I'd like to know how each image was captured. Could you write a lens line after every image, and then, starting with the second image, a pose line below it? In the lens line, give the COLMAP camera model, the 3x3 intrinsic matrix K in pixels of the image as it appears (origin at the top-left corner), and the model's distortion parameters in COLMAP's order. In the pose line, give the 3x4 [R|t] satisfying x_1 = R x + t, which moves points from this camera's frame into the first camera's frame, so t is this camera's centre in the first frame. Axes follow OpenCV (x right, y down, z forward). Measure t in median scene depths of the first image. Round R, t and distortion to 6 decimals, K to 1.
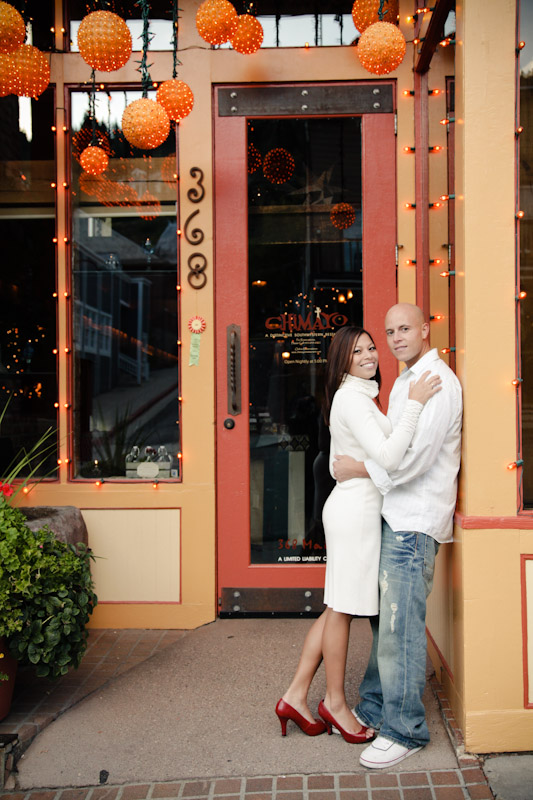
lens RADIAL K [[882.4, 0, 266.9], [0, 882.4, 399.6], [0, 0, 1]] dist [0.046785, 0.000000]
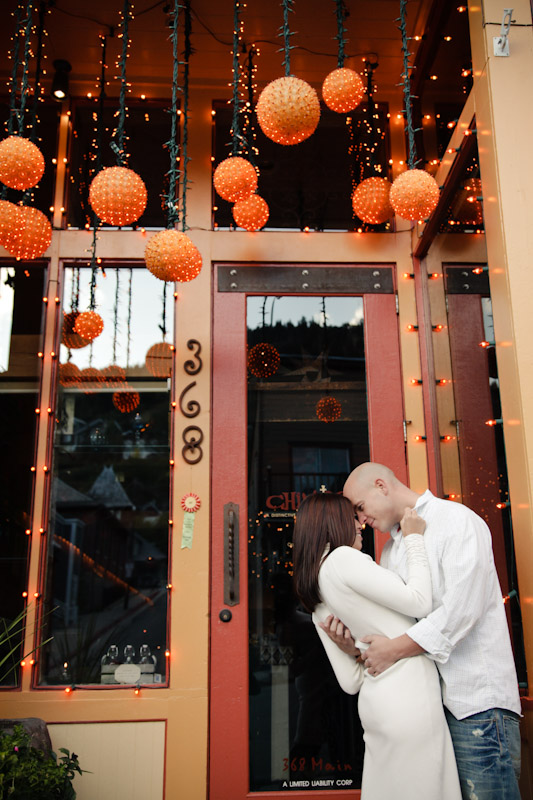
lens RADIAL K [[849.4, 0, 266.0], [0, 849.4, 400.1], [0, 0, 1]] dist [0.024711, 0.000000]
pose [[0.996206, 0.021254, 0.084389, -0.078326], [0.003634, 0.958710, -0.284362, 0.062248], [-0.086948, 0.283590, 0.954996, 0.133196]]
